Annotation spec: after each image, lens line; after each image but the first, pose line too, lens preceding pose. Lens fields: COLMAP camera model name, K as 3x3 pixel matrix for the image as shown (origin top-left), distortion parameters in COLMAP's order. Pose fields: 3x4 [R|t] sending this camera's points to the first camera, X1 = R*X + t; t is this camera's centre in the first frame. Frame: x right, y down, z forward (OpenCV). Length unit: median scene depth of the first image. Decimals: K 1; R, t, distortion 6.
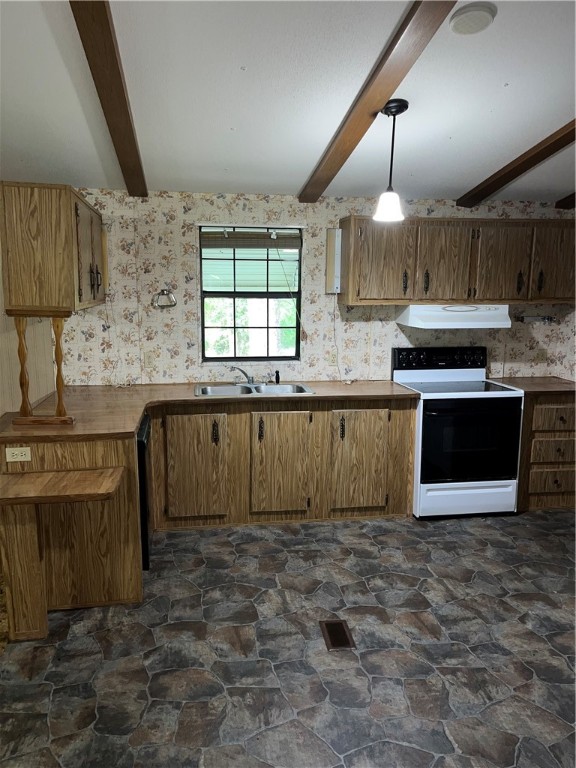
lens RADIAL K [[587.6, 0, 285.2], [0, 587.6, 385.5], [0, 0, 1]] dist [0.032096, -0.026231]
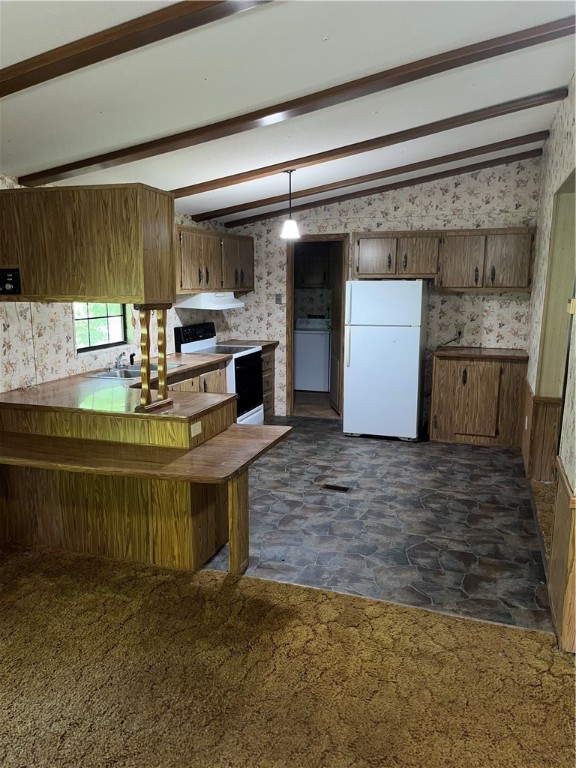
lens RADIAL K [[587.6, 0, 283.7], [0, 587.6, 384.1], [0, 0, 1]] dist [0.032096, -0.026231]
pose [[0.458316, -0.160315, 0.874211, -1.099489], [0.149693, 0.983470, 0.101874, -0.048833], [-0.876093, 0.084173, 0.474739, 0.247088]]
